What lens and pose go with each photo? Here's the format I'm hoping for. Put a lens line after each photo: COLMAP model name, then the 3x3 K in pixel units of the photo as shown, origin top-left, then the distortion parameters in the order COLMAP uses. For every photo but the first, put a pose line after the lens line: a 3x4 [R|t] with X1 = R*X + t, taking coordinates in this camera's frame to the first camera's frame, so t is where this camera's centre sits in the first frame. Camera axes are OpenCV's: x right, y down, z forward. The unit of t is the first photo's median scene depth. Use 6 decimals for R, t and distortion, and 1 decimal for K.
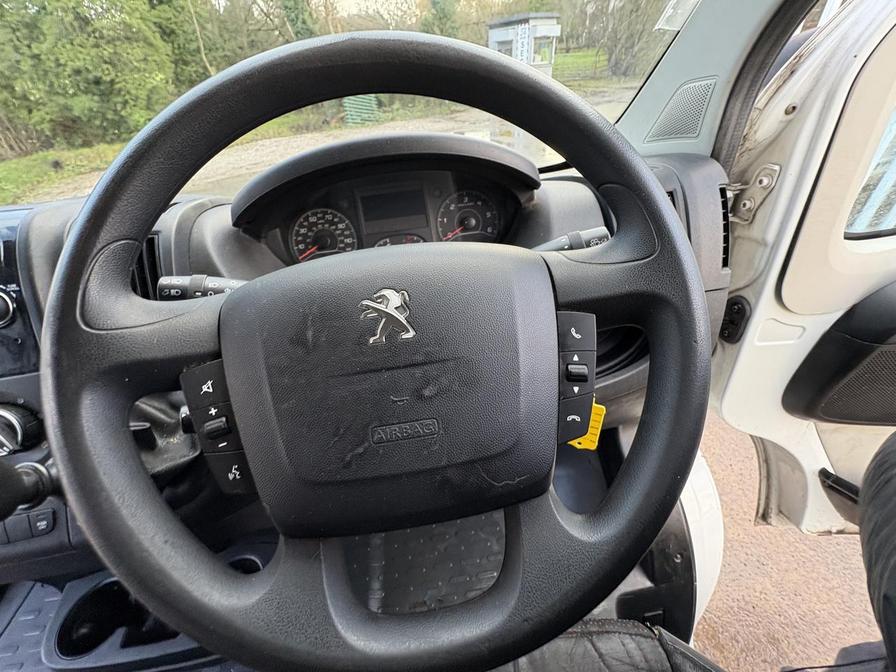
lens RADIAL K [[356.6, 0, 452.0], [0, 356.6, 334.2], [0, 0, 1]] dist [0.000948, -0.000126]
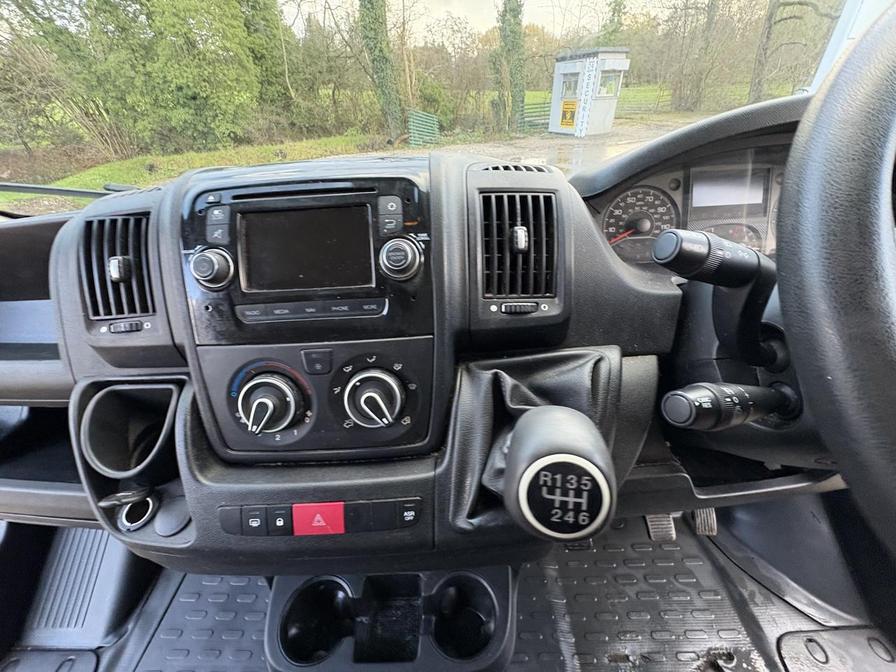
lens RADIAL K [[356.6, 0, 452.1], [0, 356.6, 334.7], [0, 0, 1]] dist [0.000948, -0.000126]
pose [[0.991529, 0.094630, -0.088966, -0.616877], [-0.099349, 0.993785, -0.050201, 0.084867], [0.083663, 0.058614, 0.994769, 0.084798]]
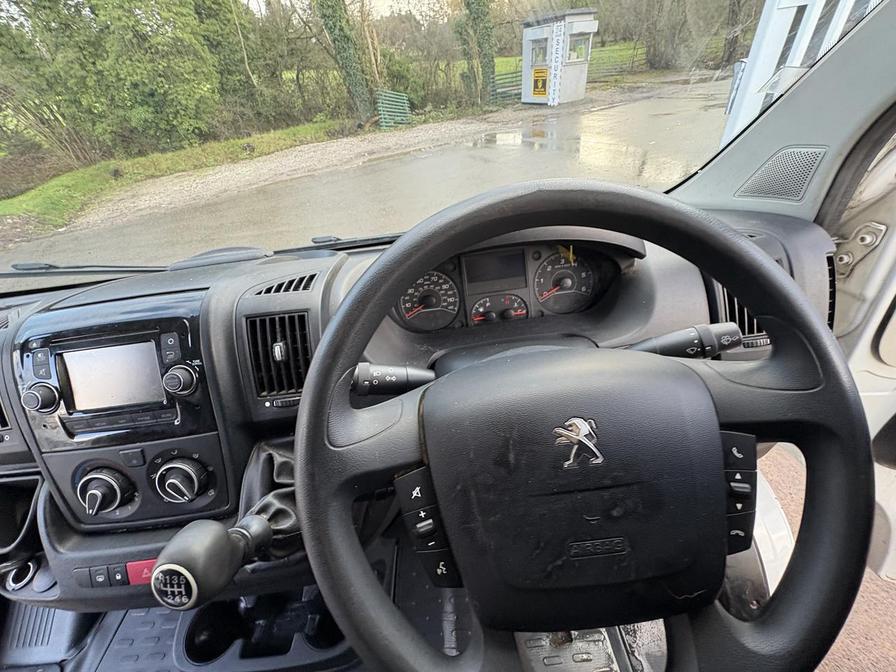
lens RADIAL K [[356.6, 0, 452.0], [0, 356.6, 334.1], [0, 0, 1]] dist [0.000948, -0.000126]
pose [[0.997231, 0.016934, -0.072412, -0.180654], [-0.016730, 0.999854, 0.003428, -0.141476], [0.072460, -0.002207, 0.997369, -0.063257]]
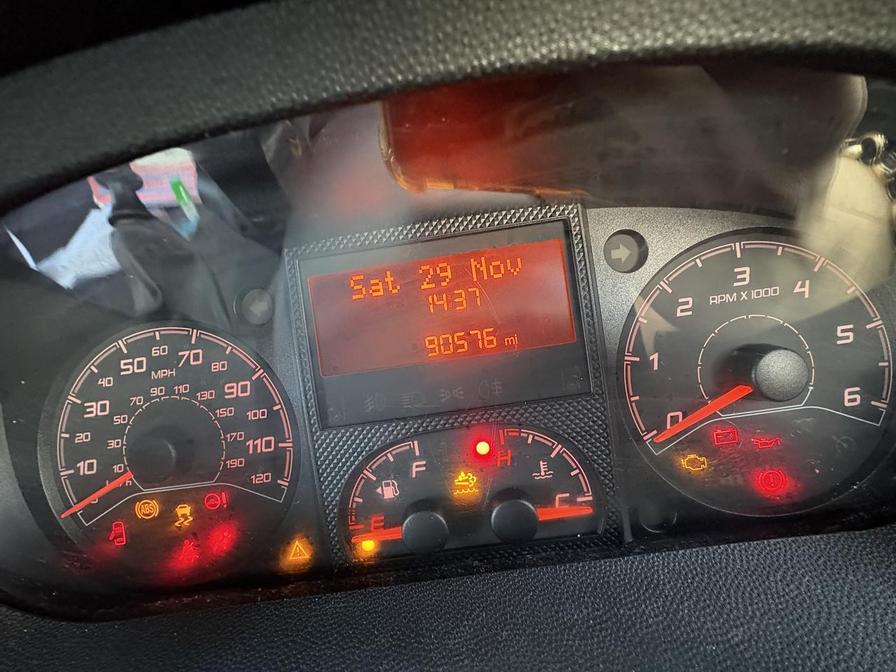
lens RADIAL K [[356.6, 0, 447.3], [0, 356.6, 336.3], [0, 0, 1]] dist [0.000948, -0.000126]
pose [[0.992123, -0.010733, -0.124803, -0.111591], [-0.013651, 0.981125, -0.192892, -0.253247], [0.124518, 0.193077, 0.973251, 0.658657]]
